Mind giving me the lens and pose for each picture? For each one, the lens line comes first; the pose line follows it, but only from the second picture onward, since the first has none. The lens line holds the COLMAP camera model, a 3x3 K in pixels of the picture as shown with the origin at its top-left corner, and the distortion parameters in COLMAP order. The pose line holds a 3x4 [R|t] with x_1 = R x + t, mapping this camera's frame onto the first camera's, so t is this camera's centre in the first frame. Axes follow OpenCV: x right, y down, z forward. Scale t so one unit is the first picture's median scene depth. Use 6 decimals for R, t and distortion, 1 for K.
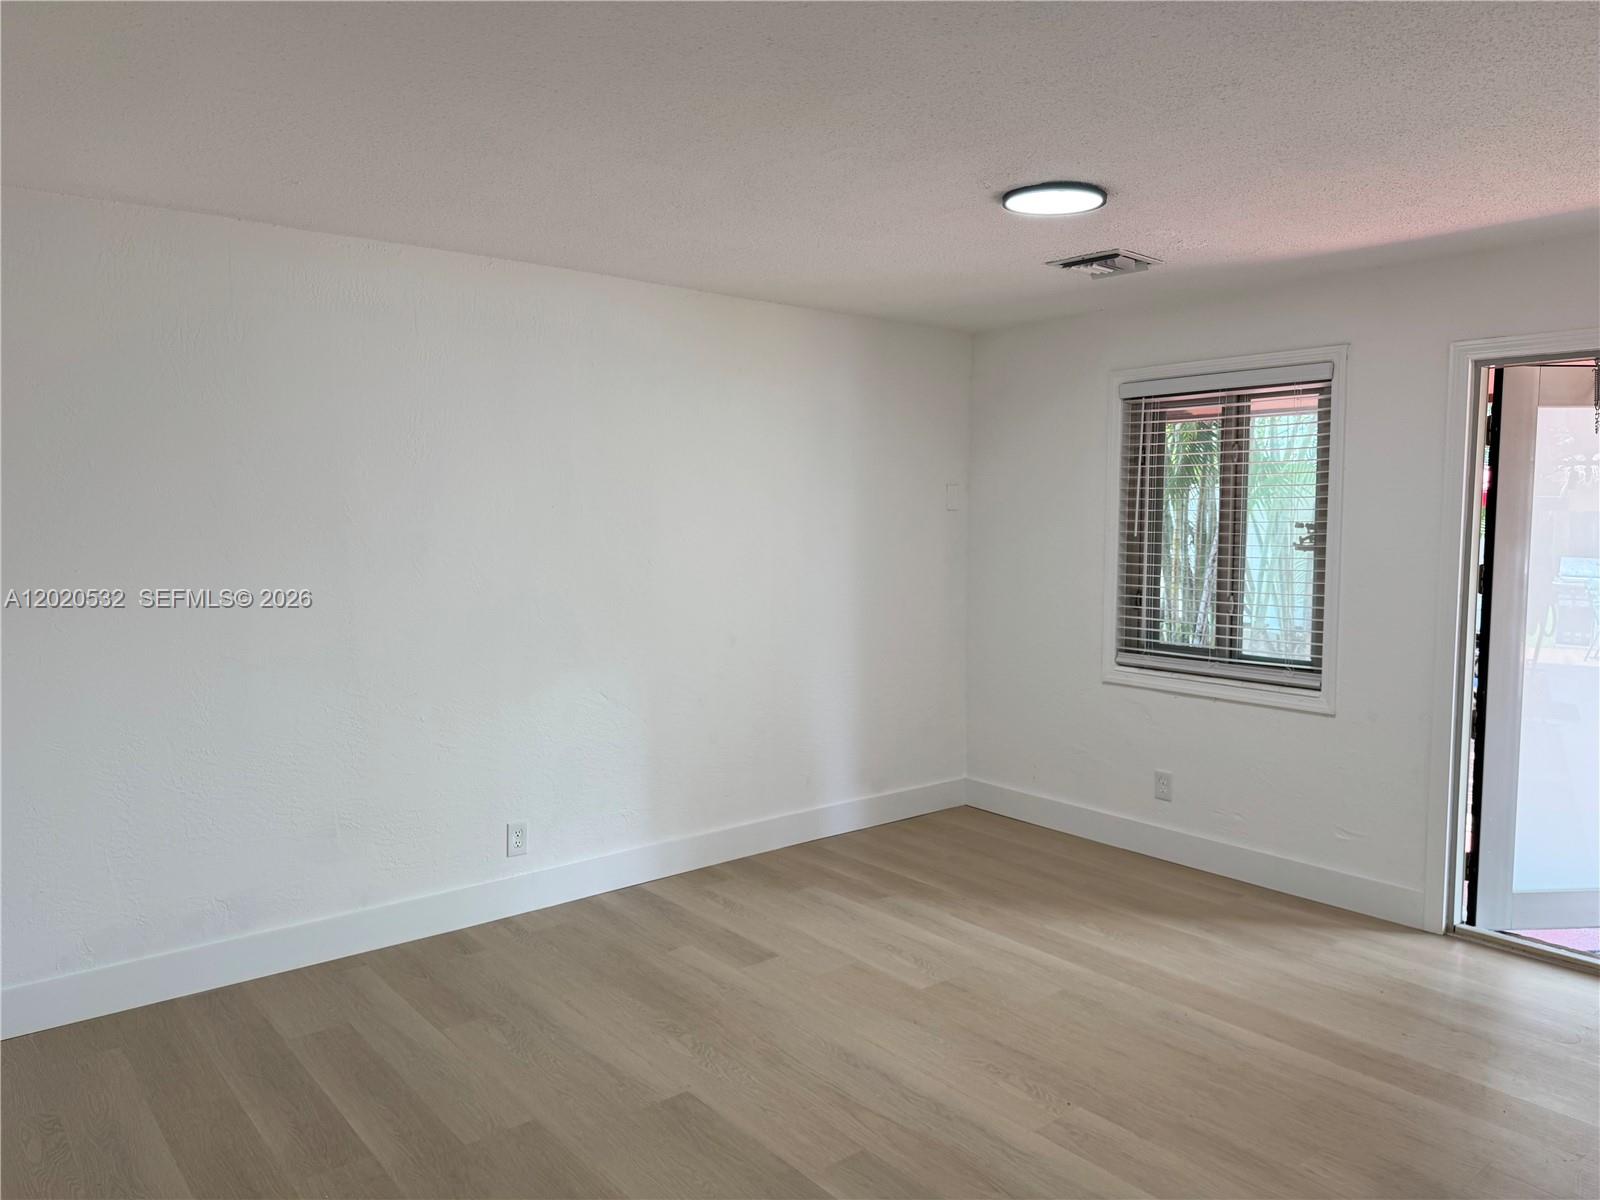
lens RADIAL K [[1130.0, 0, 801.8], [0, 1130.0, 598.7], [0, 0, 1]] dist [0.008504, -0.006886]
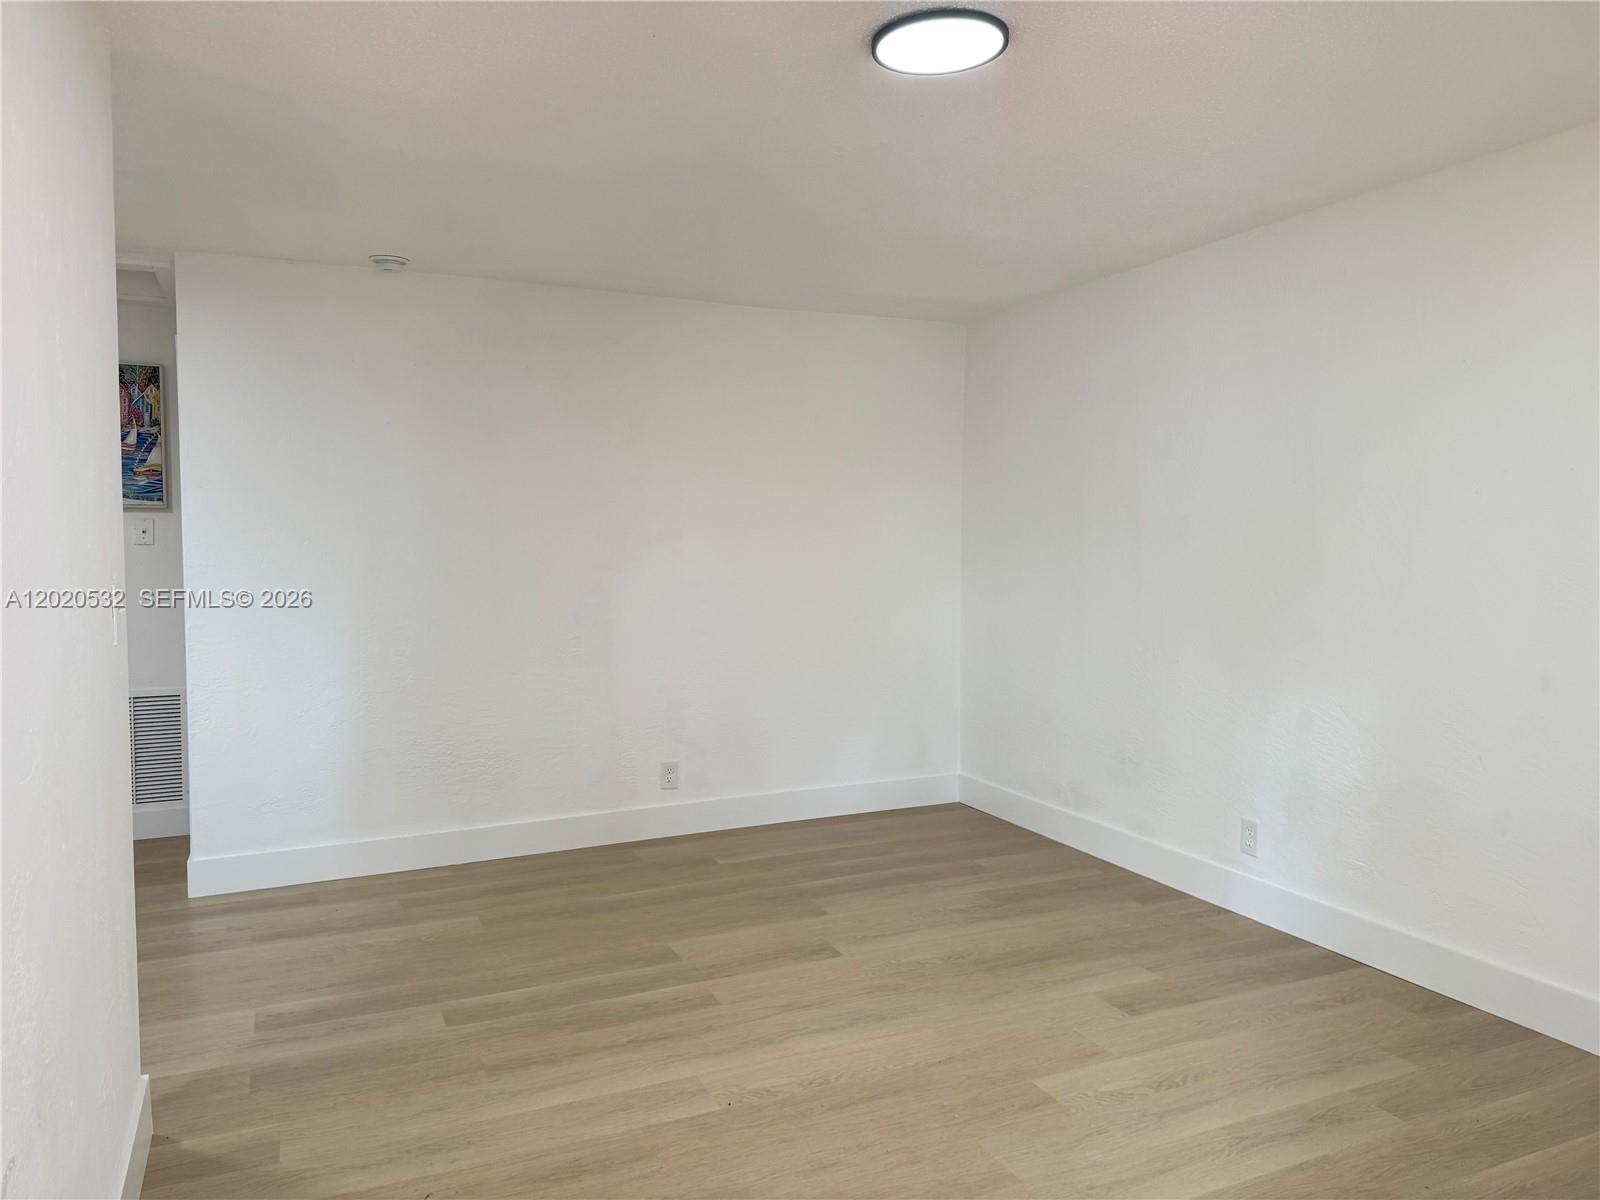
lens RADIAL K [[1130.0, 0, 801.6], [0, 1130.0, 600.0], [0, 0, 1]] dist [0.008504, -0.006886]
pose [[-0.256801, 0.056256, -0.964826, 0.870456], [-0.085671, 0.993049, 0.080704, -0.035087], [0.962660, 0.103383, -0.250197, 0.992453]]
